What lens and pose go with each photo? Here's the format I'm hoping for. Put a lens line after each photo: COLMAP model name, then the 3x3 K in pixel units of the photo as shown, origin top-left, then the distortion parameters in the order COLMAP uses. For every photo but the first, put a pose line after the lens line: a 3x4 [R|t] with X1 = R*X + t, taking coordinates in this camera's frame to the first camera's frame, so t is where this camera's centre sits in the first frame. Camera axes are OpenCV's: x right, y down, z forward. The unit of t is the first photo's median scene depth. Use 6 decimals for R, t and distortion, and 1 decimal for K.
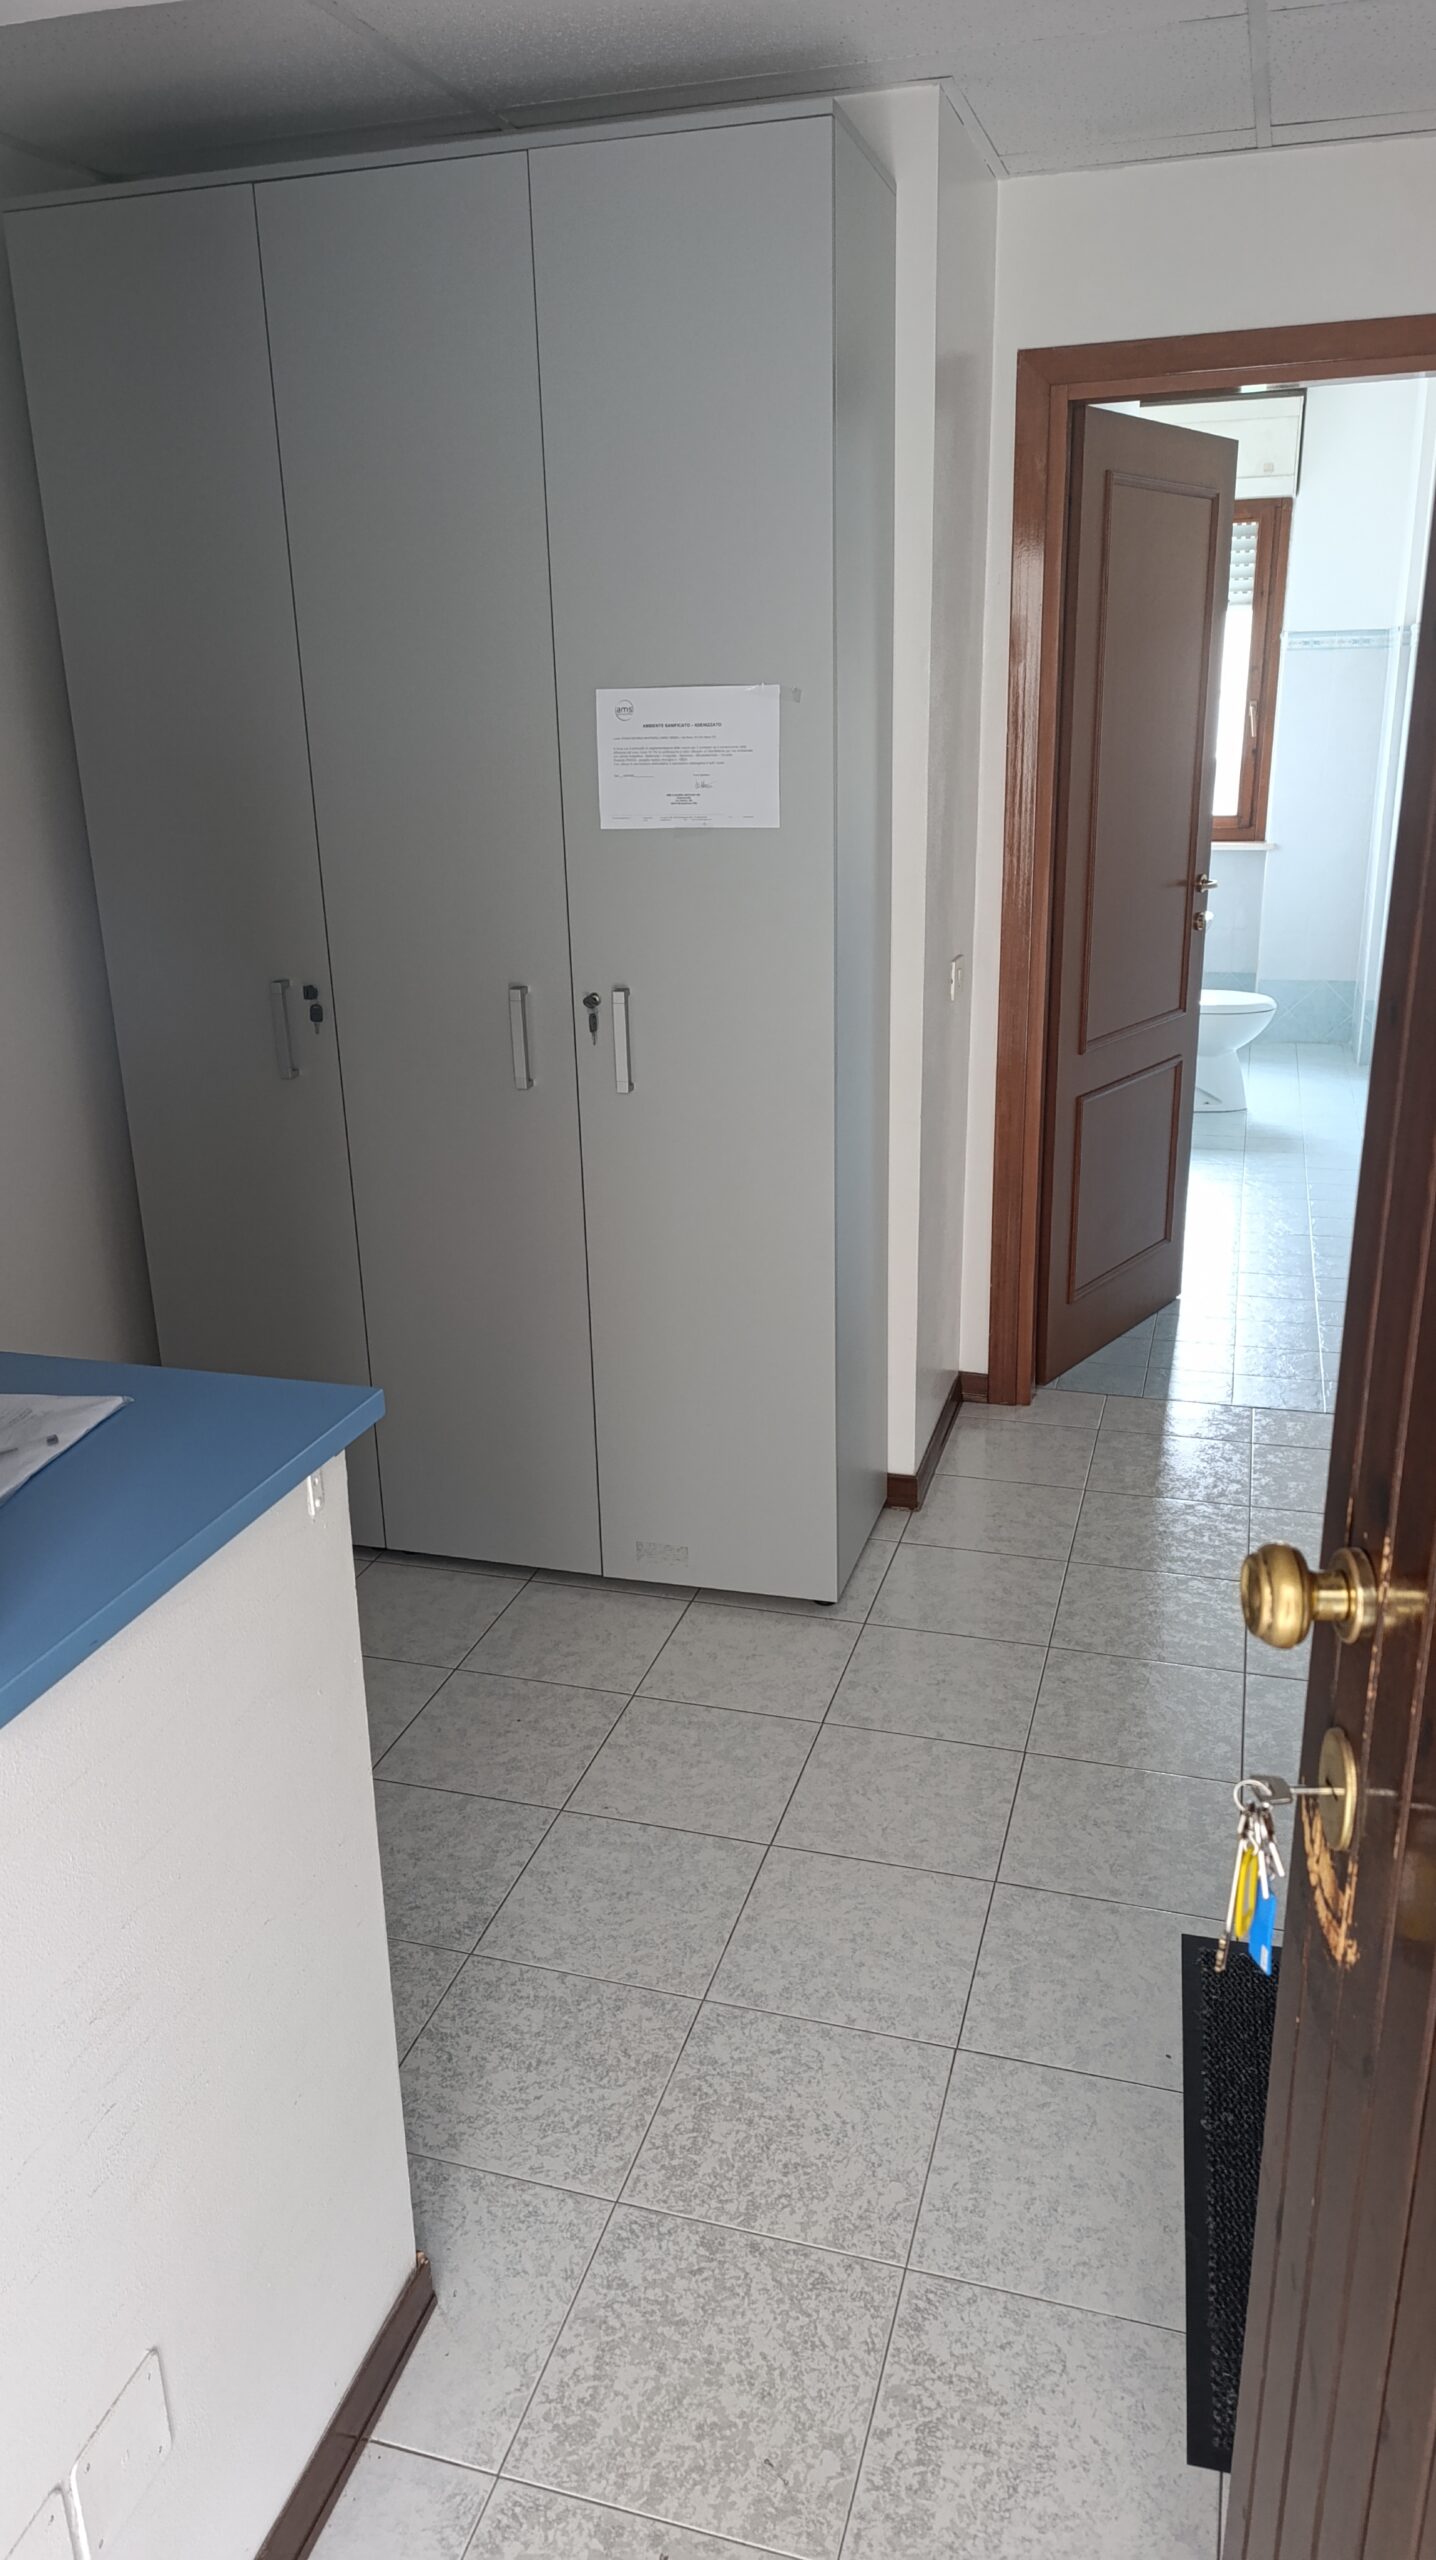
lens RADIAL K [[1747.4, 0, 714.8], [0, 1747.4, 1270.3], [0, 0, 1]] dist [0.005173, 0.000475]
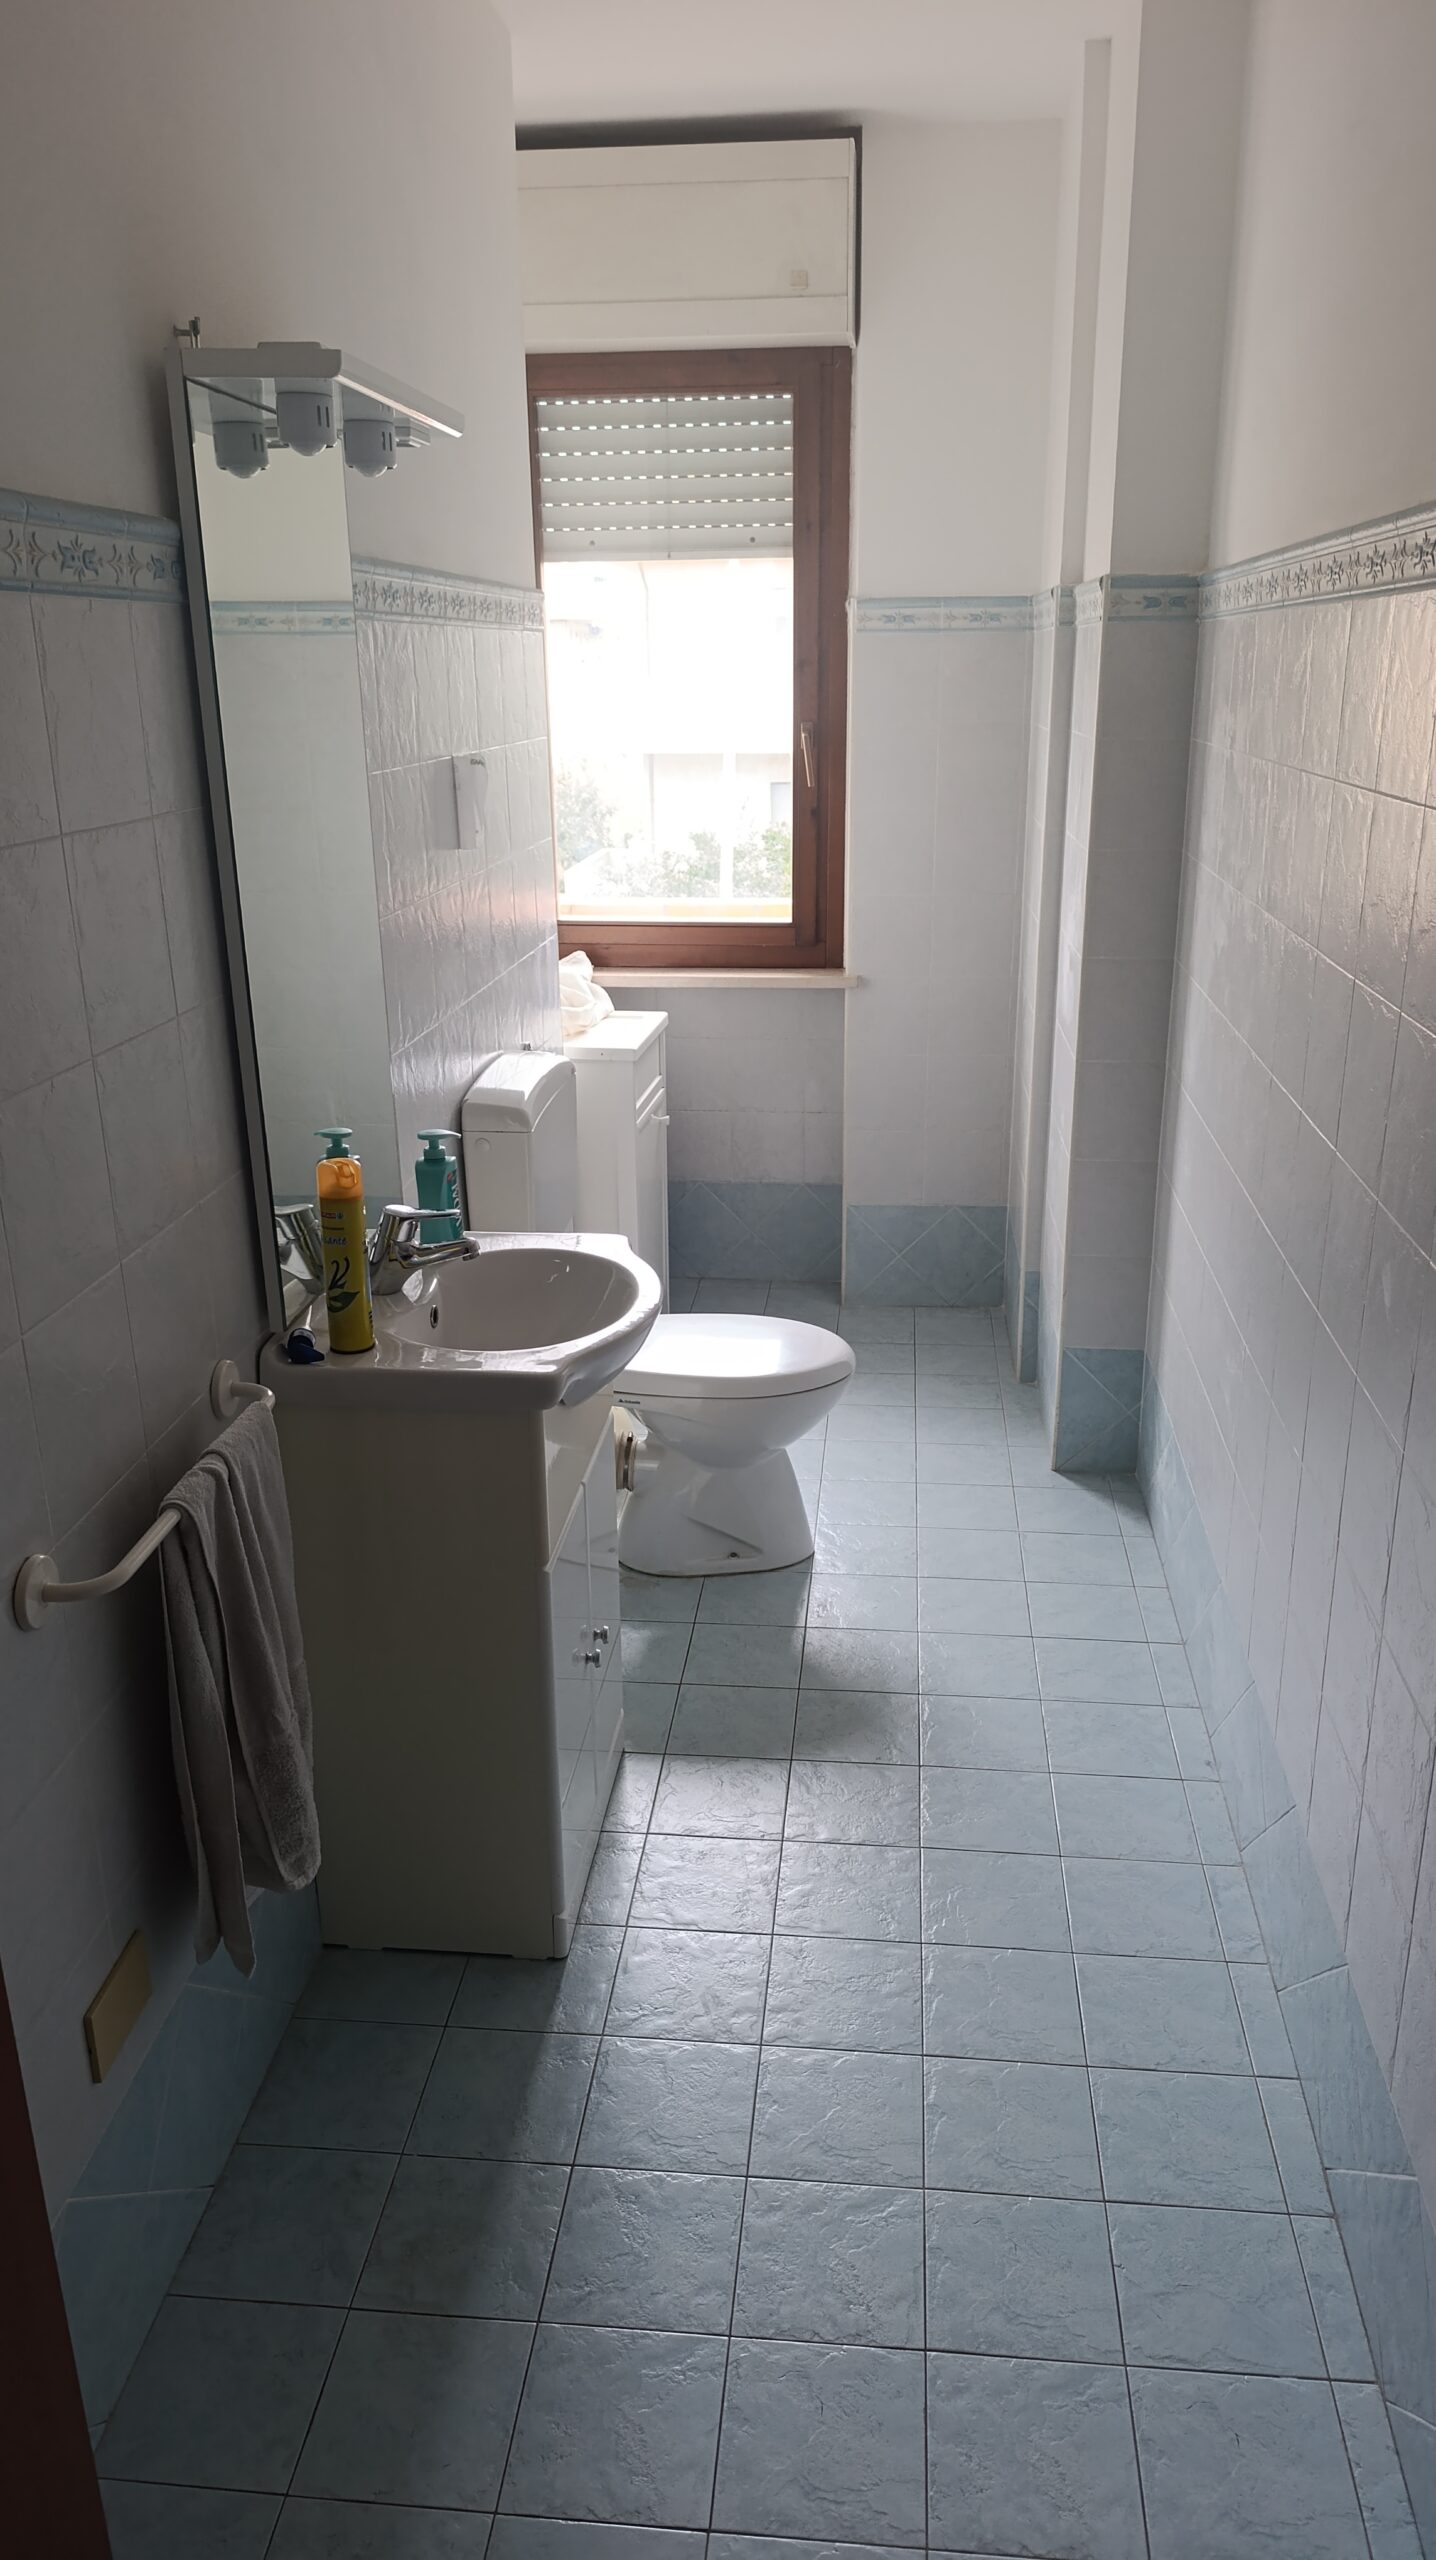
lens RADIAL K [[1747.4, 0, 723.2], [0, 1747.4, 1289.6], [0, 0, 1]] dist [0.005173, 0.000475]
pose [[0.981707, -0.055418, 0.182156, 0.173247], [0.053683, 0.998454, 0.014441, -0.157446], [-0.182675, -0.004398, 0.983164, 0.464940]]
